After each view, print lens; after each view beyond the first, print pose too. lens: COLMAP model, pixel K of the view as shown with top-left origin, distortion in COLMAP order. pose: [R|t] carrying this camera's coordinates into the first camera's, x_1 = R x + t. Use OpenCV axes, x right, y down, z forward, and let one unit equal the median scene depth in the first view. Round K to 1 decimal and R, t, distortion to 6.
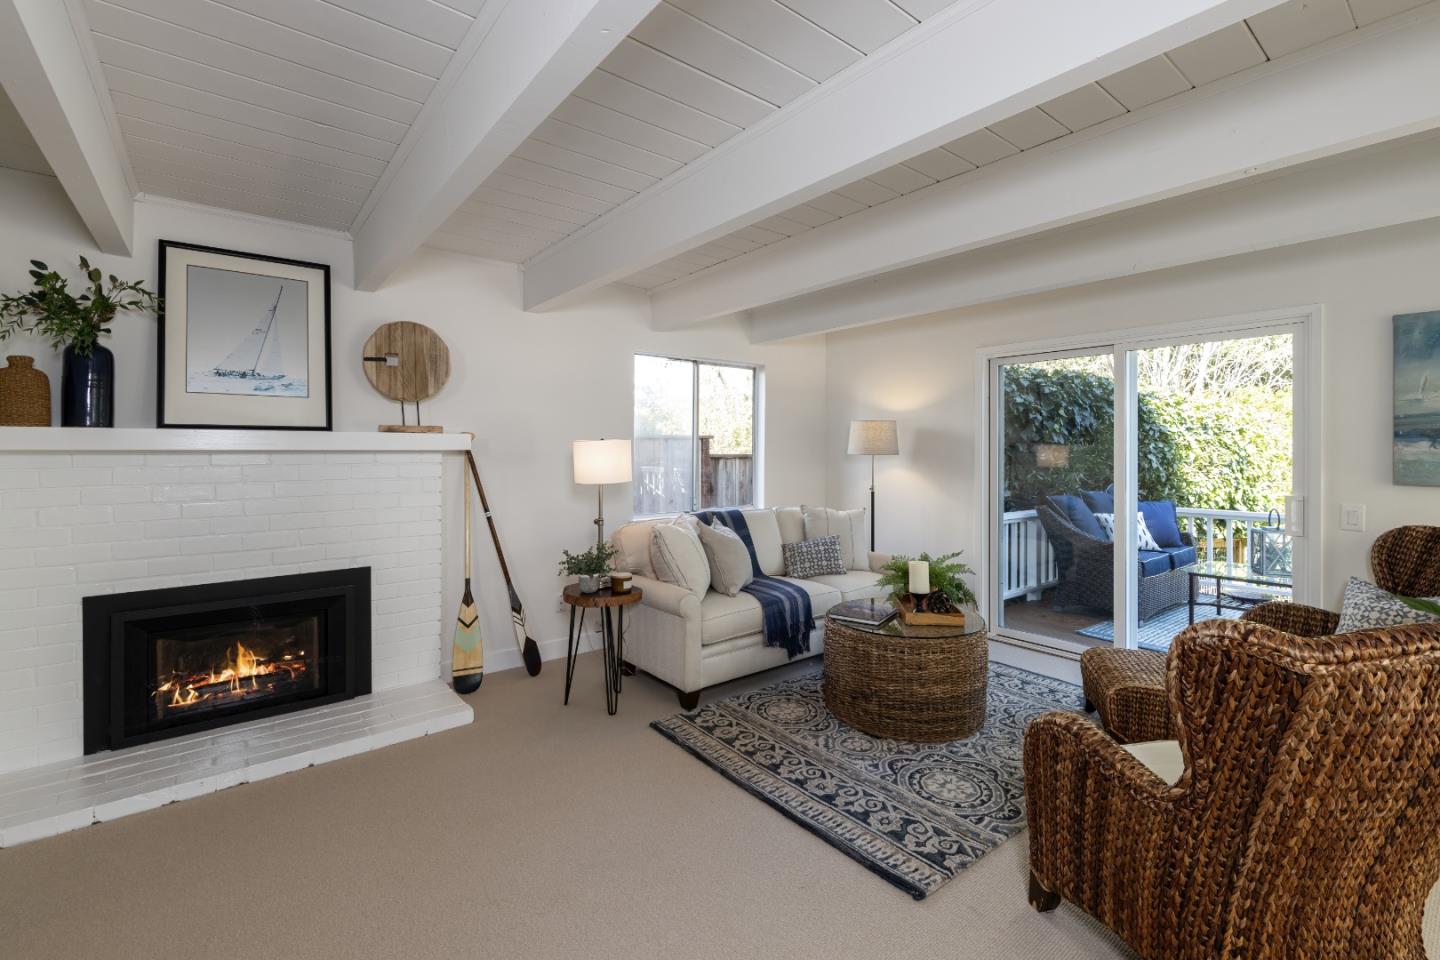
lens RADIAL K [[633.6, 0, 715.2], [0, 633.6, 452.6], [0, 0, 1]] dist [-0.009893, 0.000017]
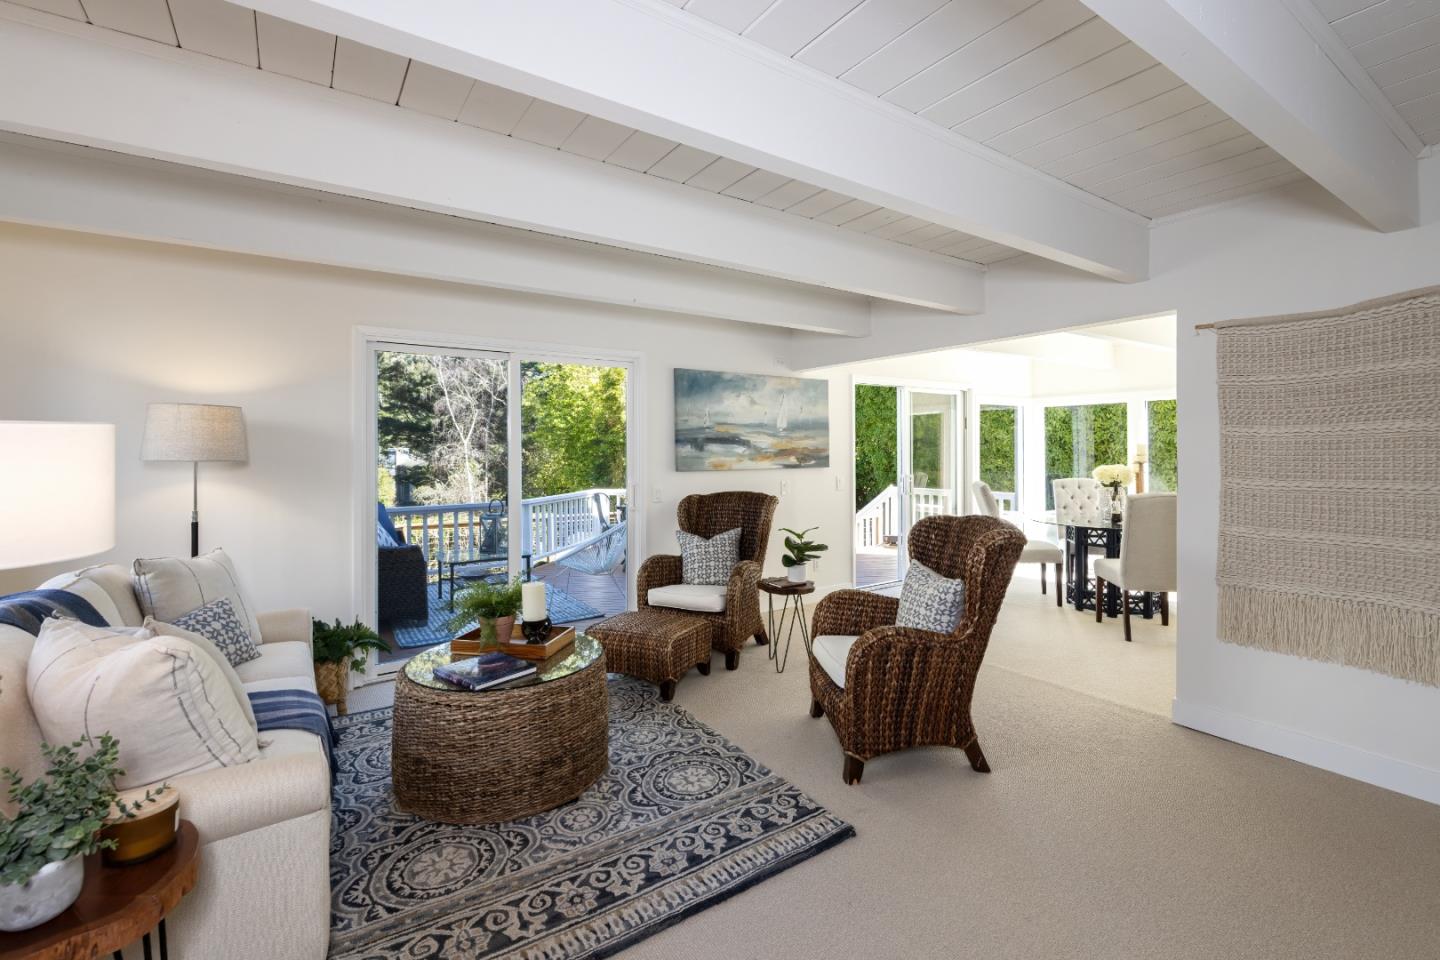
lens RADIAL K [[633.6, 0, 738.8], [0, 633.6, 446.9], [0, 0, 1]] dist [-0.009893, 0.000017]
pose [[0.059545, 0.005330, 0.998211, -0.611860], [0.017063, 0.999834, -0.006356, 0.000300], [-0.998080, 0.017411, 0.059445, 0.811495]]
